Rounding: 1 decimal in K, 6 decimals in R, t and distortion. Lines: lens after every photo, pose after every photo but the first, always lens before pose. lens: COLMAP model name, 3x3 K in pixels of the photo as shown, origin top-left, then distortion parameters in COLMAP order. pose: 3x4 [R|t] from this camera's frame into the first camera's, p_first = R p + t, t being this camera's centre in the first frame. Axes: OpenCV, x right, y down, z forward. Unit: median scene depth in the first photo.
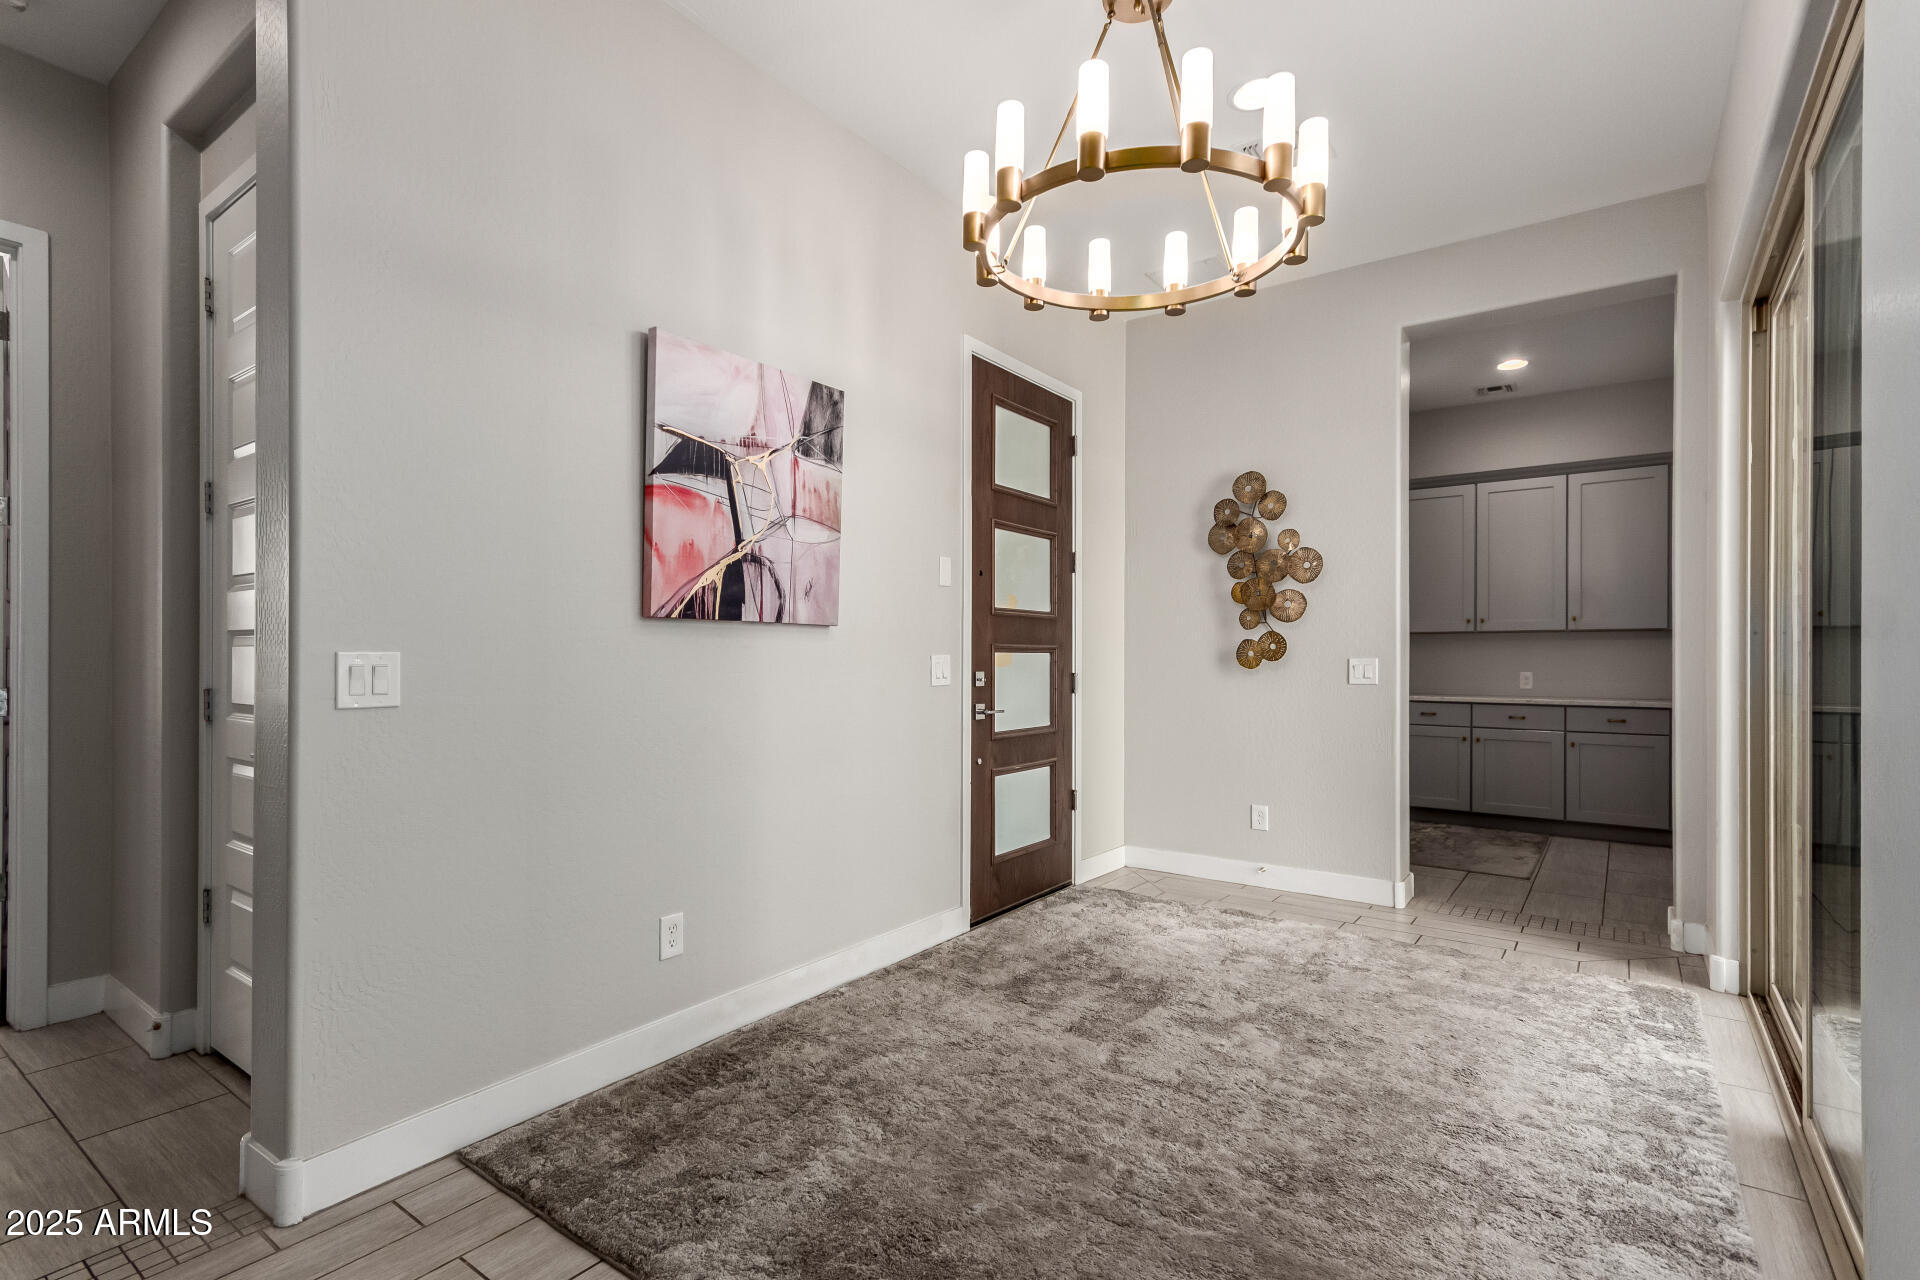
lens RADIAL K [[895.0, 0, 950.7], [0, 895.0, 653.8], [0, 0, 1]] dist [0.004359, 0.000851]
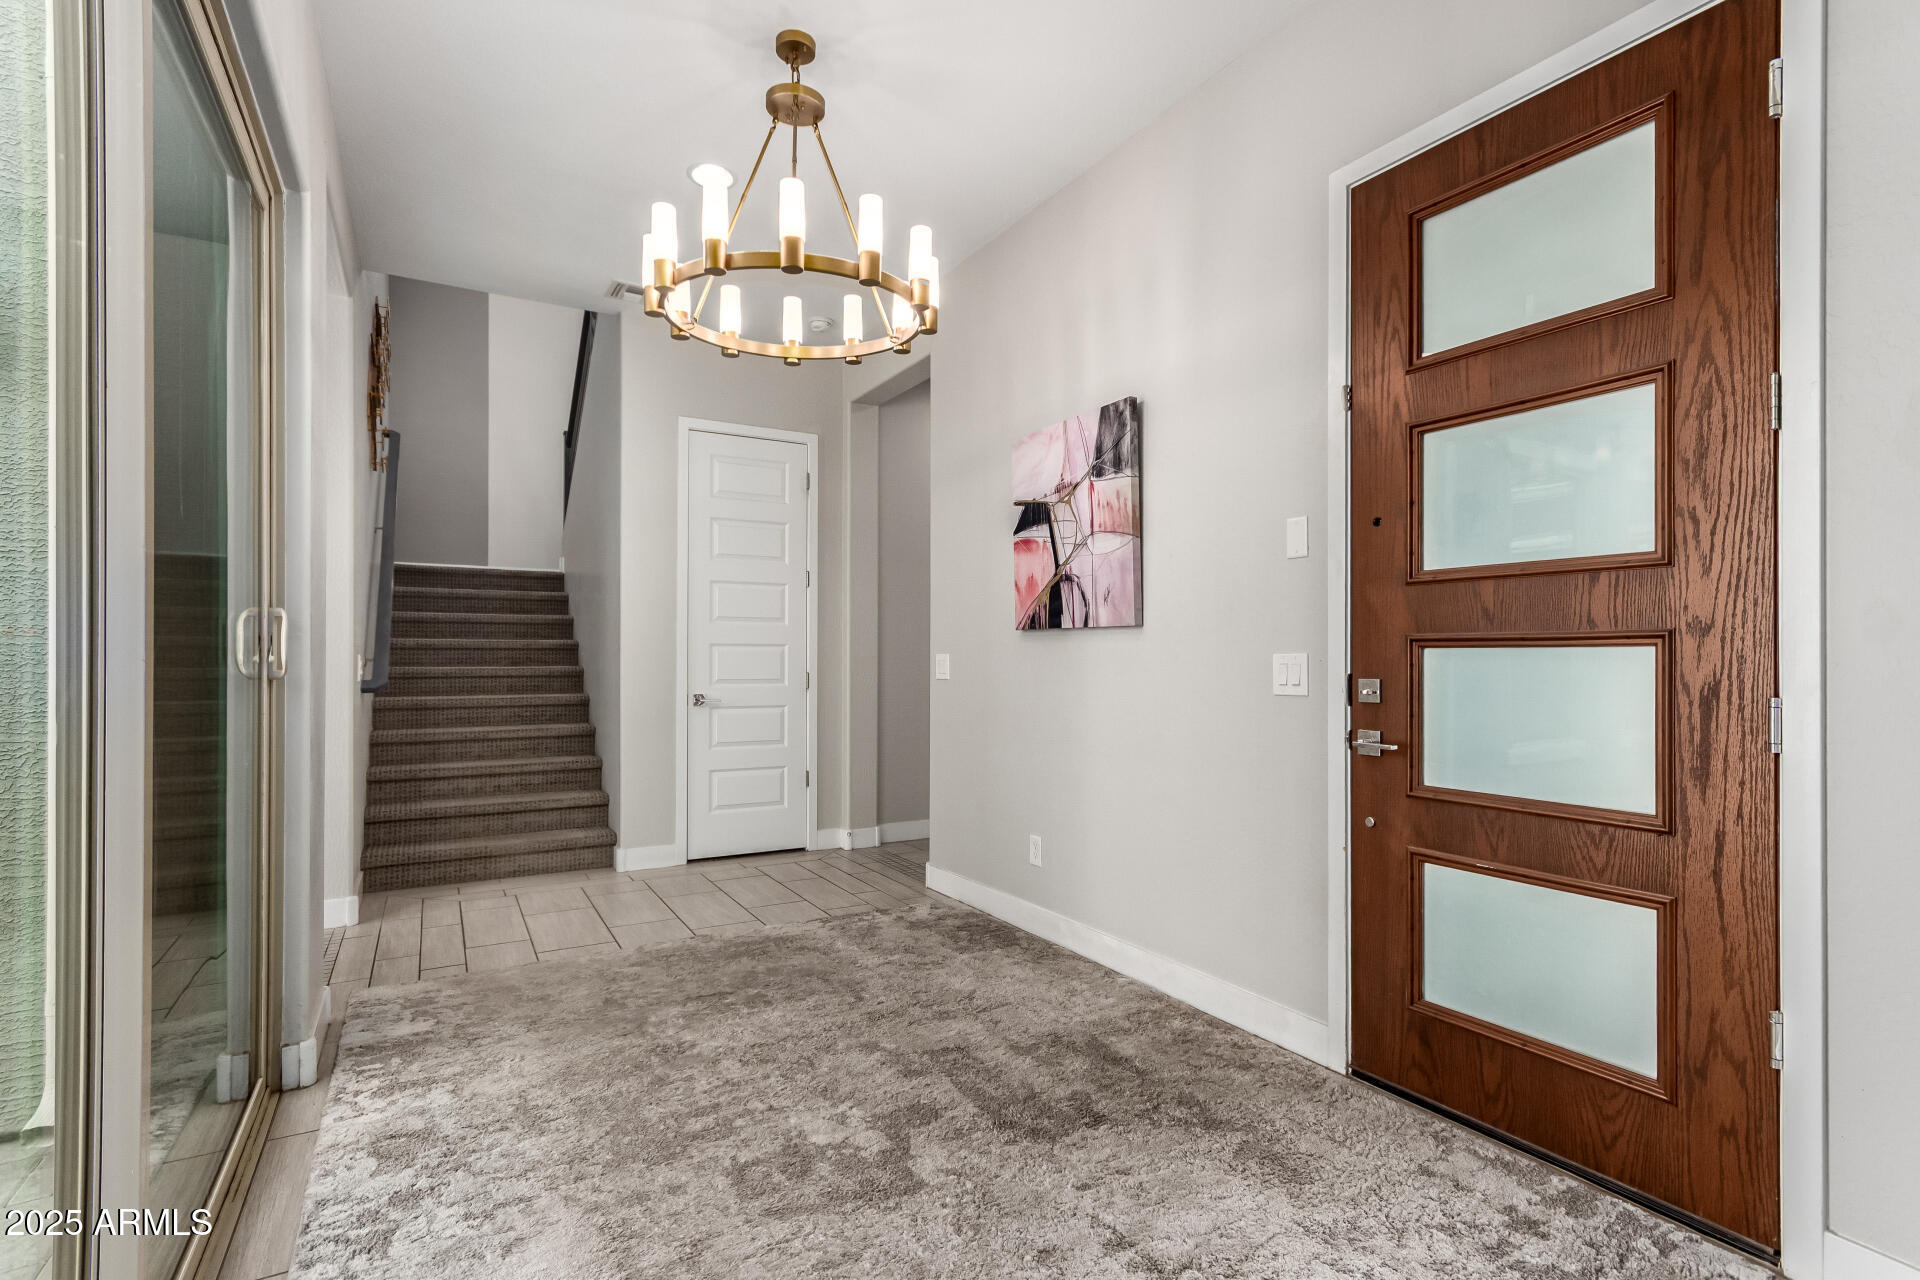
lens RADIAL K [[895.0, 0, 950.7], [0, 895.0, 653.8], [0, 0, 1]] dist [0.004359, 0.000851]
pose [[-0.387038, -0.006042, -0.922044, 0.957408], [0.000174, 0.999978, -0.006625, 0.007811], [0.922064, -0.002725, -0.387028, 1.283383]]
